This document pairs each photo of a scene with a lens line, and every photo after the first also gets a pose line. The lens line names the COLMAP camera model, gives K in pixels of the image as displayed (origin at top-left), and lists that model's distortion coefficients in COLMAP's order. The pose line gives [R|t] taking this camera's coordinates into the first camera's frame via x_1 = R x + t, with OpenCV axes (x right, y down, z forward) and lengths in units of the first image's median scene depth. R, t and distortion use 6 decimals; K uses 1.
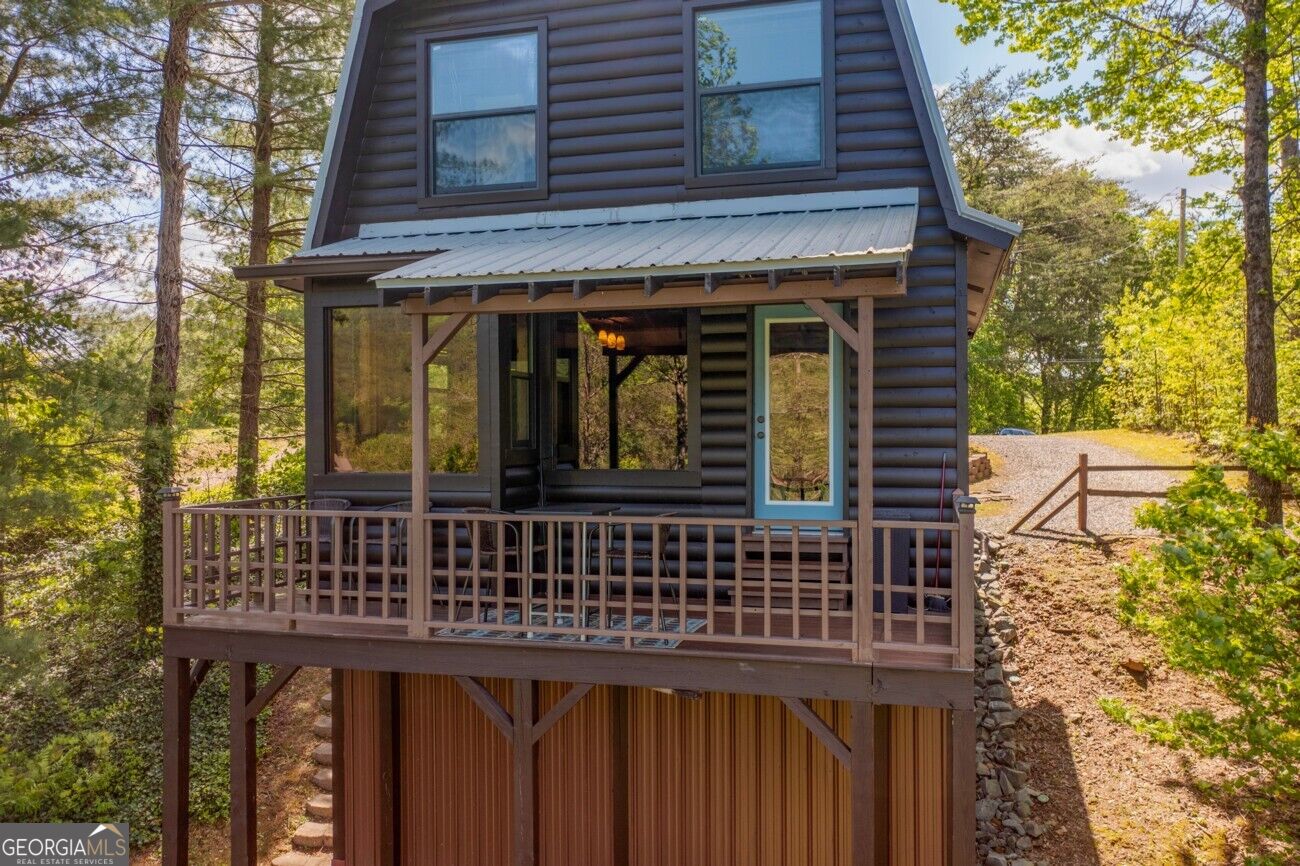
lens RADIAL K [[1019.6, 0, 650.0], [0, 1019.6, 433.0], [0, 0, 1]] dist [-0.000861, -0.005617]
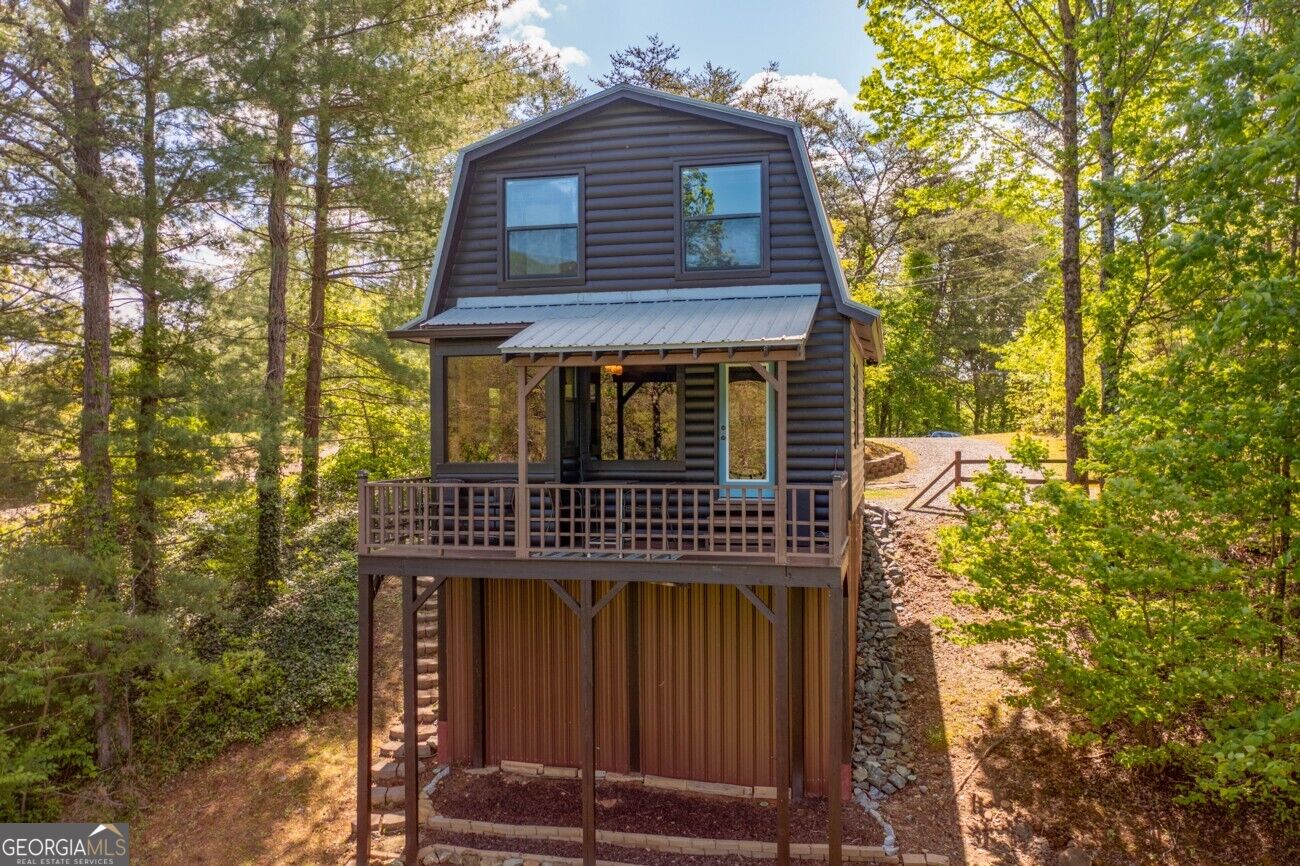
lens RADIAL K [[1019.6, 0, 650.0], [0, 1019.6, 433.0], [0, 0, 1]] dist [-0.000861, -0.005617]
pose [[0.999164, -0.001233, 0.040872, -0.060208], [0.001336, 0.999996, -0.002504, -0.001278], [-0.040868, 0.002556, 0.999161, -0.498950]]
